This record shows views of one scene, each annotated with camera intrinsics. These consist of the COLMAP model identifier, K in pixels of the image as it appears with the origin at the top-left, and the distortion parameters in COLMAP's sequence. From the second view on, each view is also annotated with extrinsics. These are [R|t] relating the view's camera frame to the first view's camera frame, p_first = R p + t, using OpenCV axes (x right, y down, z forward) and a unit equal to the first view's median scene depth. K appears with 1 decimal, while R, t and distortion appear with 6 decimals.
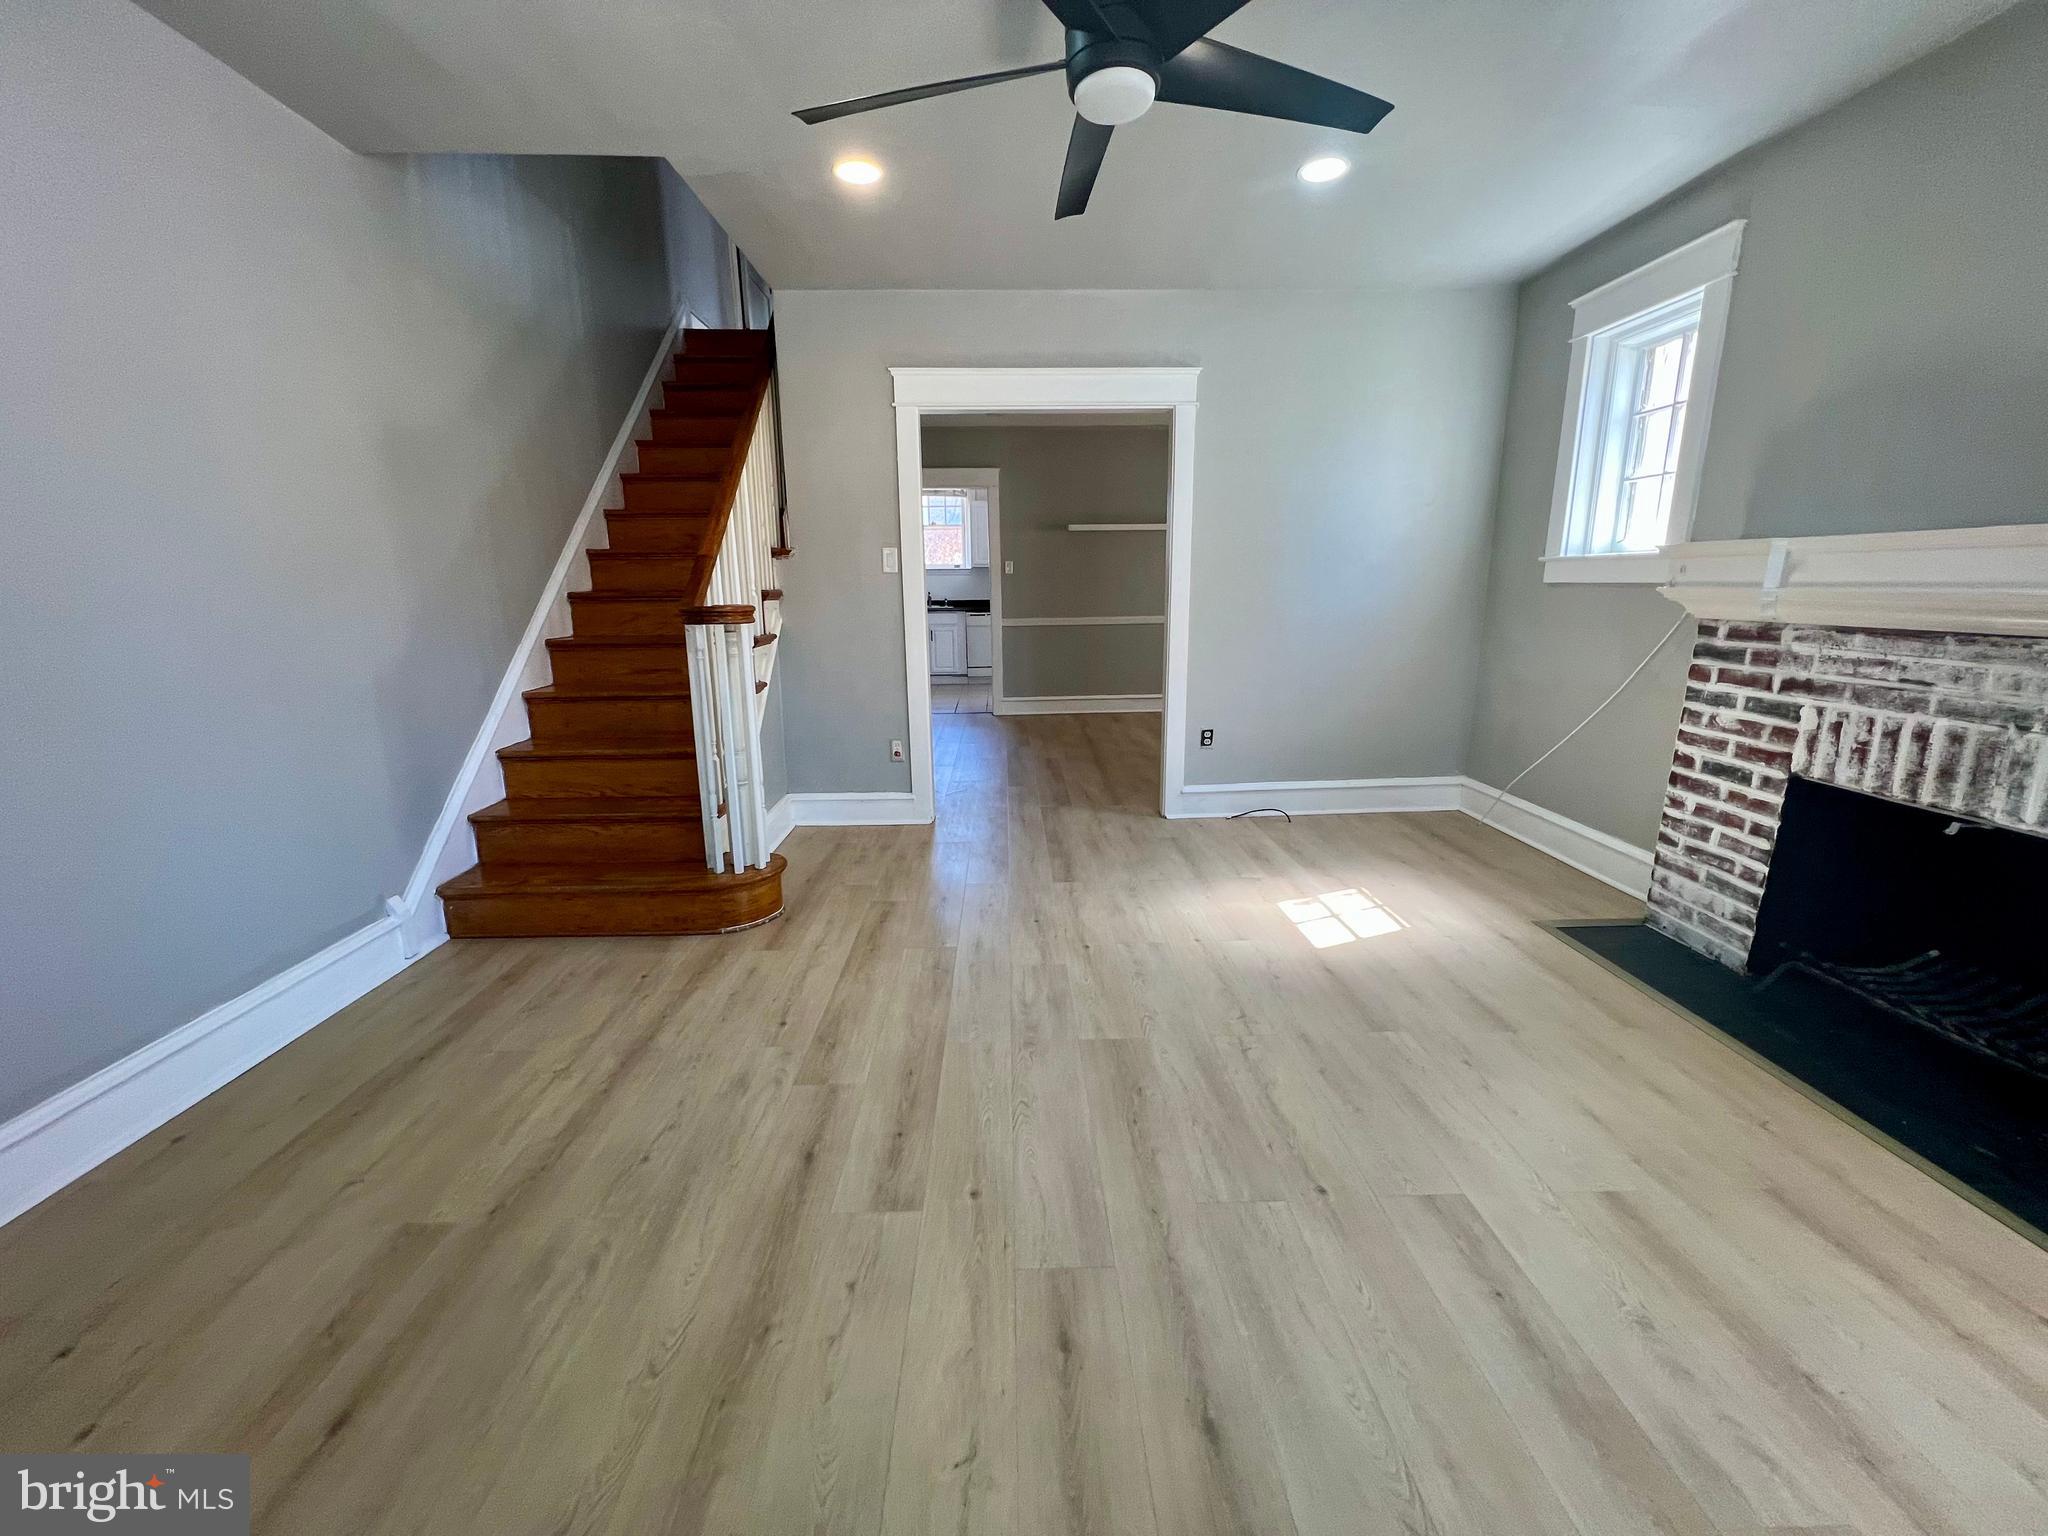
lens RADIAL K [[821.6, 0, 1022.3], [0, 821.6, 765.4], [0, 0, 1]] dist [-0.005776, 0.000023]
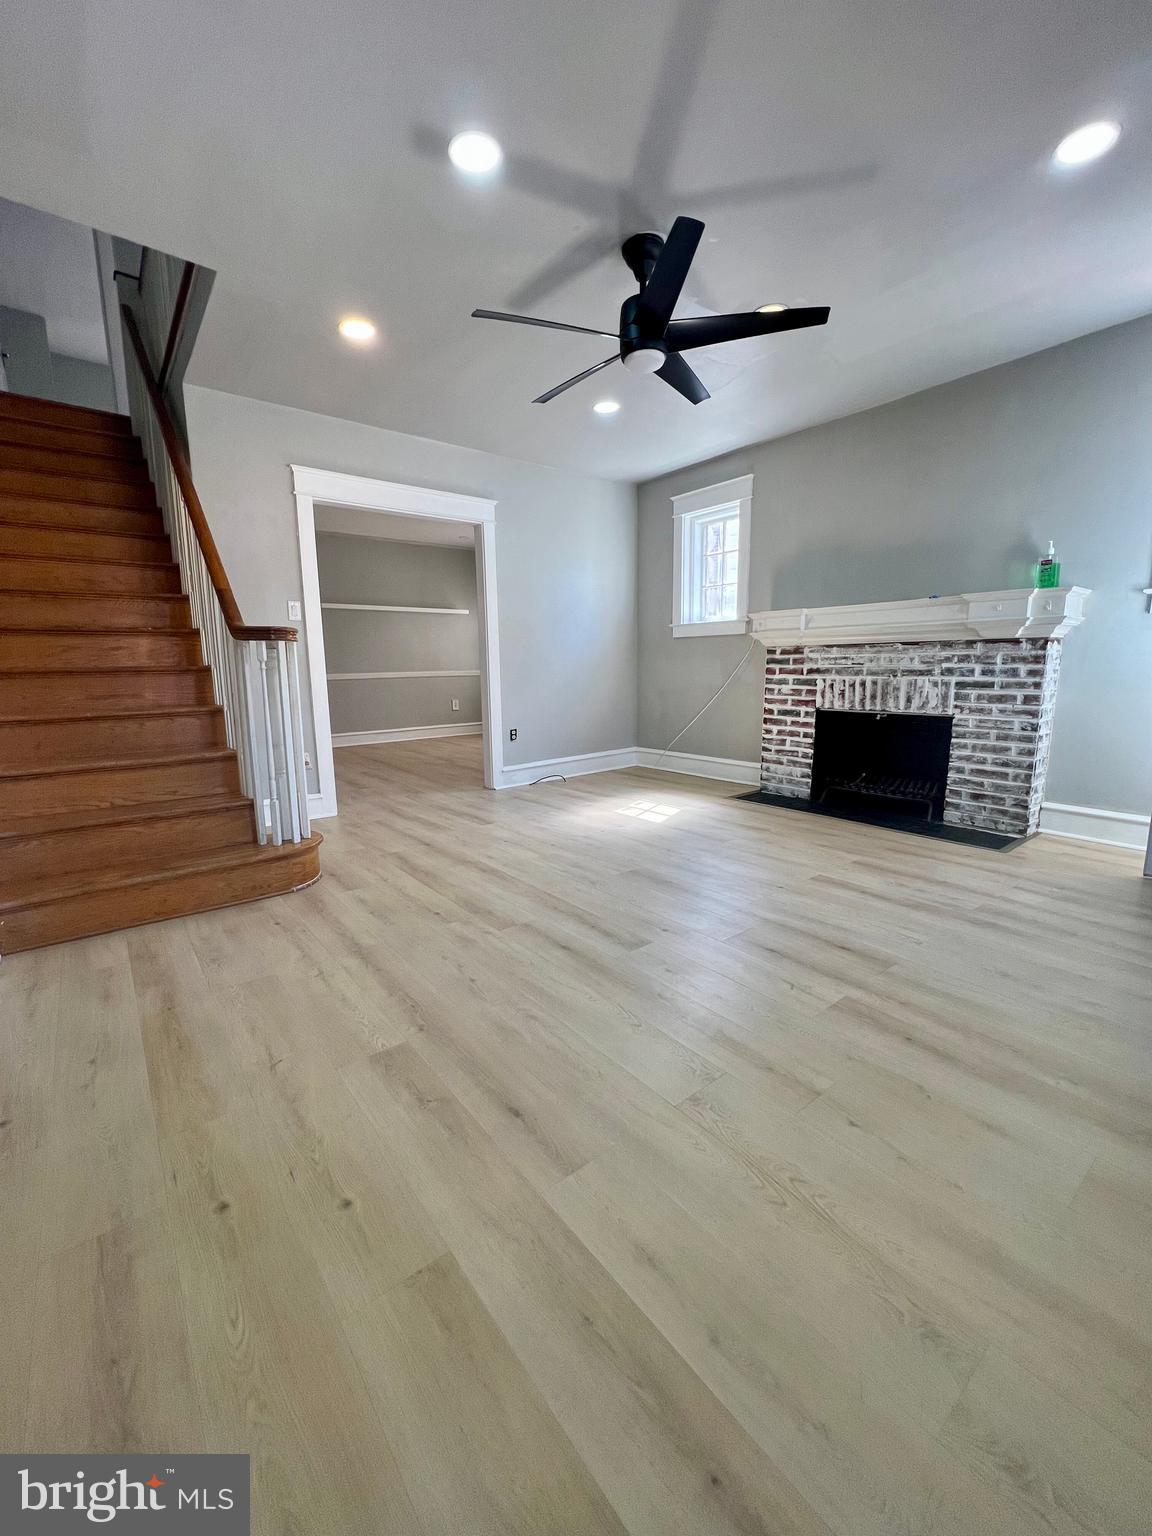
lens RADIAL K [[616.2, 0, 572.7], [0, 616.2, 765.3], [0, 0, 1]] dist [-0.005776, 0.000023]
pose [[0.800332, -0.096595, 0.591725, -0.644241], [0.135737, 0.990503, -0.021896, 0.108797], [-0.583990, 0.097843, 0.805843, -0.004435]]
